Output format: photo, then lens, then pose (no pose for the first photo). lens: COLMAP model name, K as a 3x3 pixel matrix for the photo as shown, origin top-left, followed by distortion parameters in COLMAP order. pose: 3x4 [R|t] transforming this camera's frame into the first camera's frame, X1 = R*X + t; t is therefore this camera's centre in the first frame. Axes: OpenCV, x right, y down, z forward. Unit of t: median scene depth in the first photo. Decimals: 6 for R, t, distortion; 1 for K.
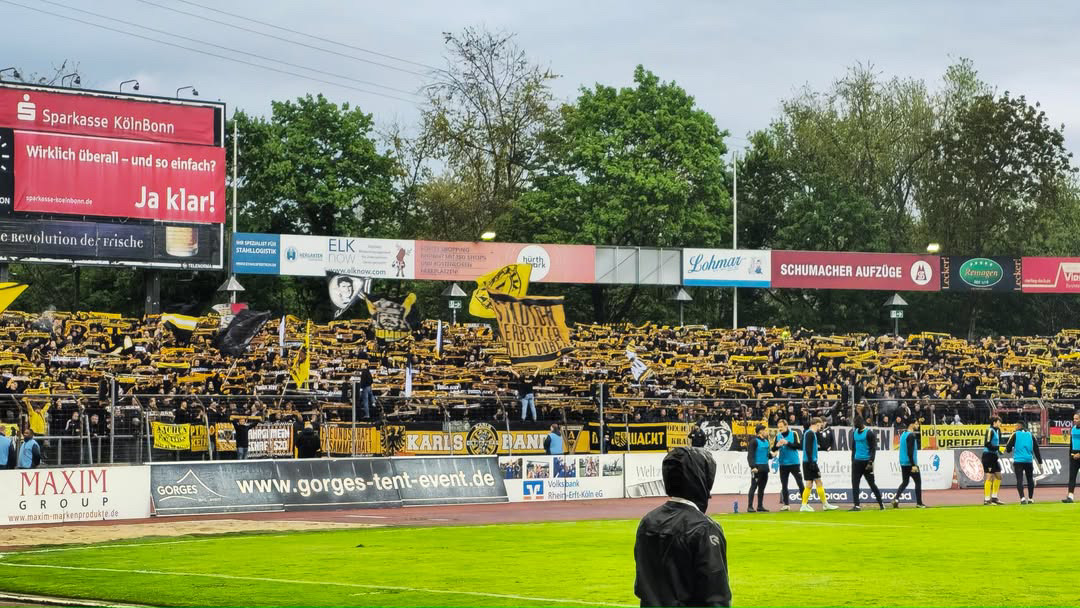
lens RADIAL K [[2558.4, 0, 543.1], [0, 2558.4, 221.5], [0, 0, 1]] dist [0.193613, 0.000000]
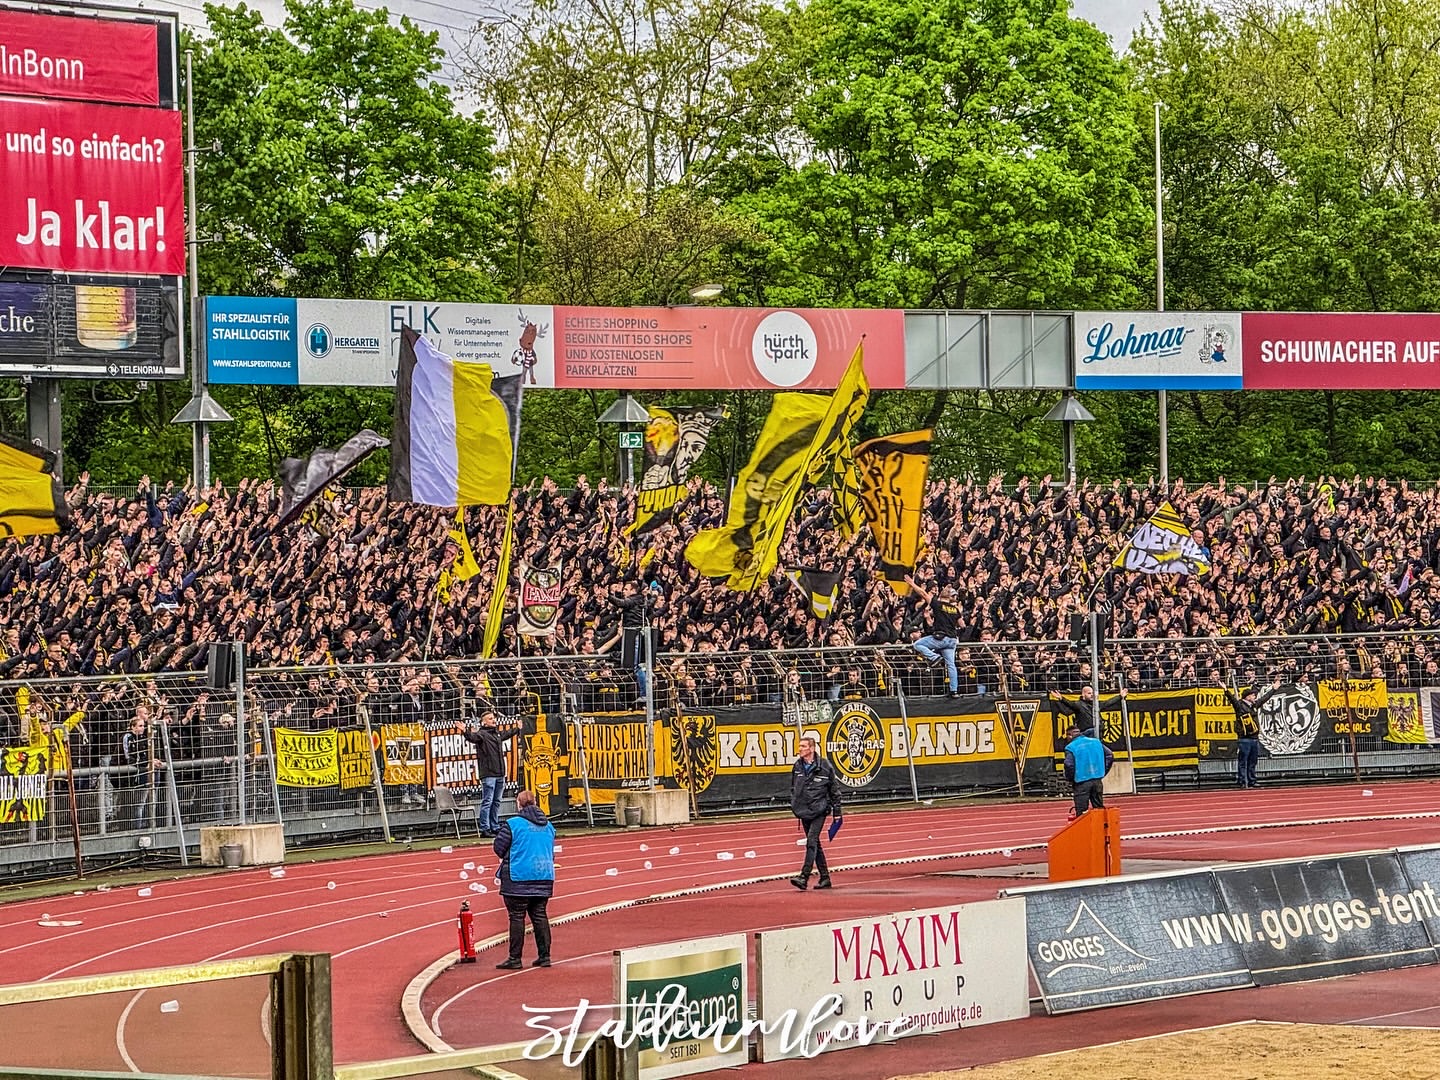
lens RADIAL K [[5031.2, 0, 674.2], [0, 5031.2, 525.7], [0, 0, 1]] dist [0.226268, 0.000000]
pose [[0.989417, -0.020237, 0.143684, -0.172129], [0.011199, 0.997923, 0.063438, -0.011240], [-0.144669, -0.061157, 0.987588, 0.091815]]
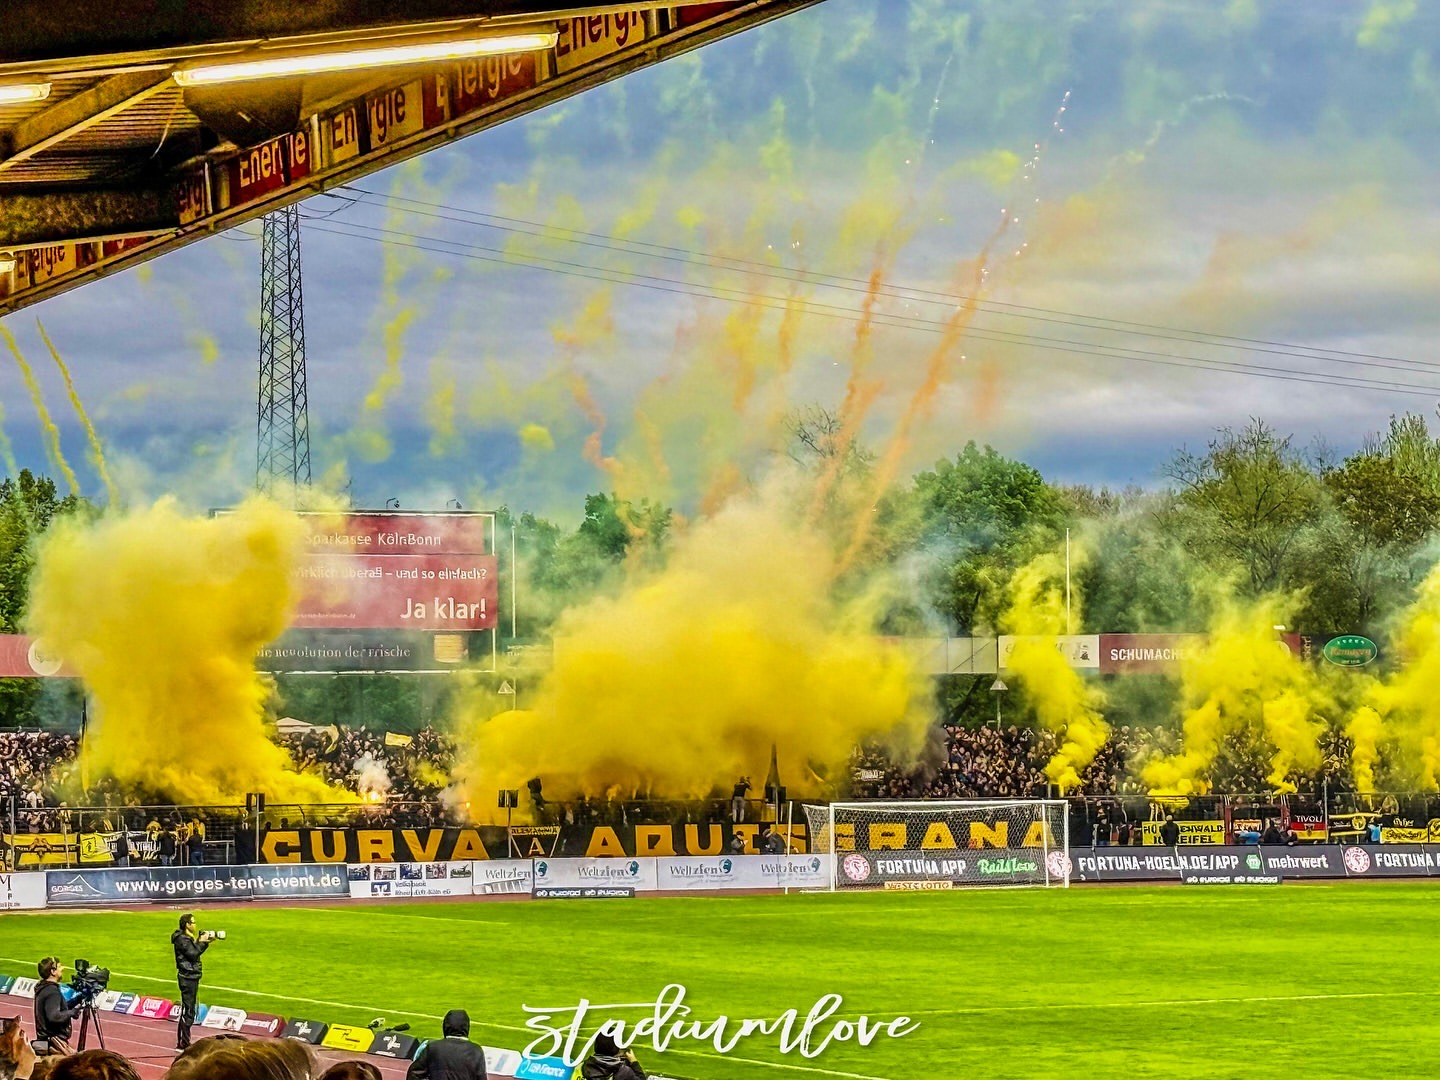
lens RADIAL K [[4277.5, 0, 646.0], [0, 4277.5, 545.6], [0, 0, 1]] dist [0.126327, 0.000000]
pose [[0.945637, -0.025391, -0.324233, 0.501362], [0.033622, 0.999238, 0.019808, -0.066179], [0.323483, -0.029632, 0.945770, -0.617995]]
